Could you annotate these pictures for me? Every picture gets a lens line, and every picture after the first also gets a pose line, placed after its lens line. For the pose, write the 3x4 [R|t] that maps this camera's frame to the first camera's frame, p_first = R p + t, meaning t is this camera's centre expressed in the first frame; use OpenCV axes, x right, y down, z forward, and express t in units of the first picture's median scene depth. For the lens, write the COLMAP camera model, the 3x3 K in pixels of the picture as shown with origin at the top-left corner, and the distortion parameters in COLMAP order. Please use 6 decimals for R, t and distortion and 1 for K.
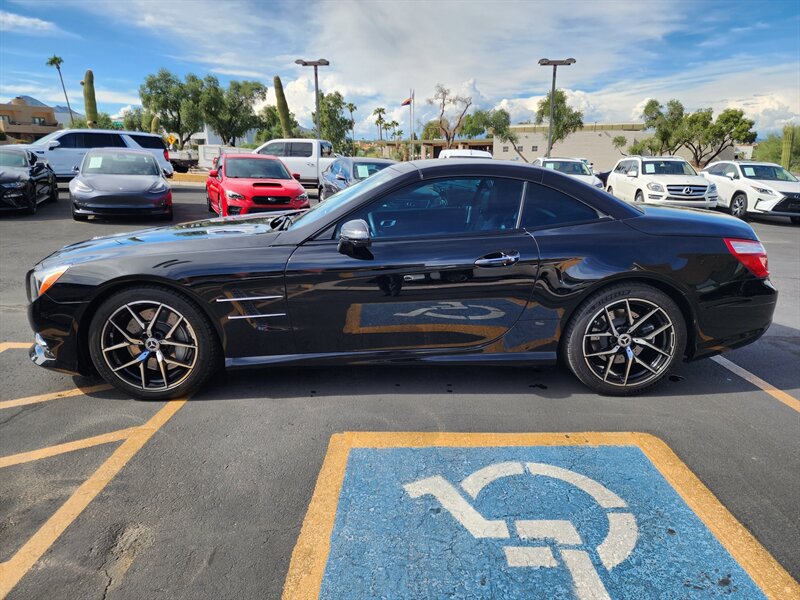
lens RADIAL K [[533.8, 0, 401.6], [0, 533.8, 302.3], [0, 0, 1]] dist [0.066284, -0.063270]
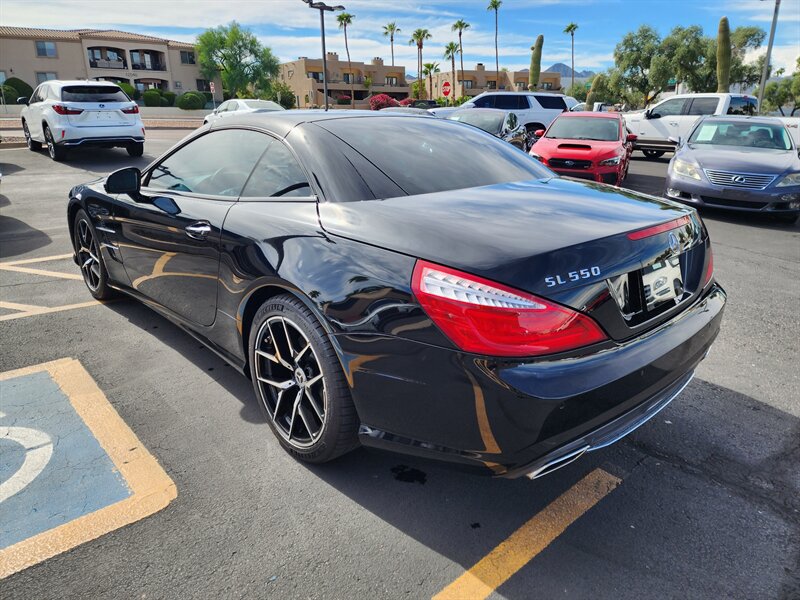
lens RADIAL K [[538.5, 0, 401.2], [0, 538.5, 298.7], [0, 0, 1]] dist [0.064230, -0.062675]
pose [[0.660740, 0.241450, -0.710721, 0.701773], [-0.201248, 0.969170, 0.142156, -0.109571], [0.723134, 0.049103, 0.688961, 0.446133]]
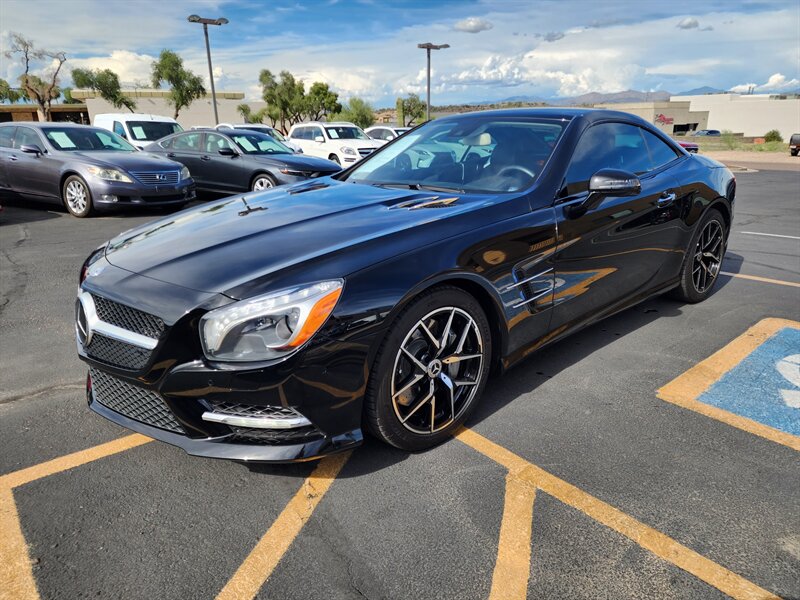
lens RADIAL K [[536.1, 0, 396.5], [0, 536.1, 295.9], [0, 0, 1]] dist [0.072327, -0.066834]
pose [[0.758486, -0.207206, 0.617870, -0.651128], [0.183154, 0.977670, 0.103031, -0.069350], [-0.625422, 0.035017, 0.779500, 0.336457]]
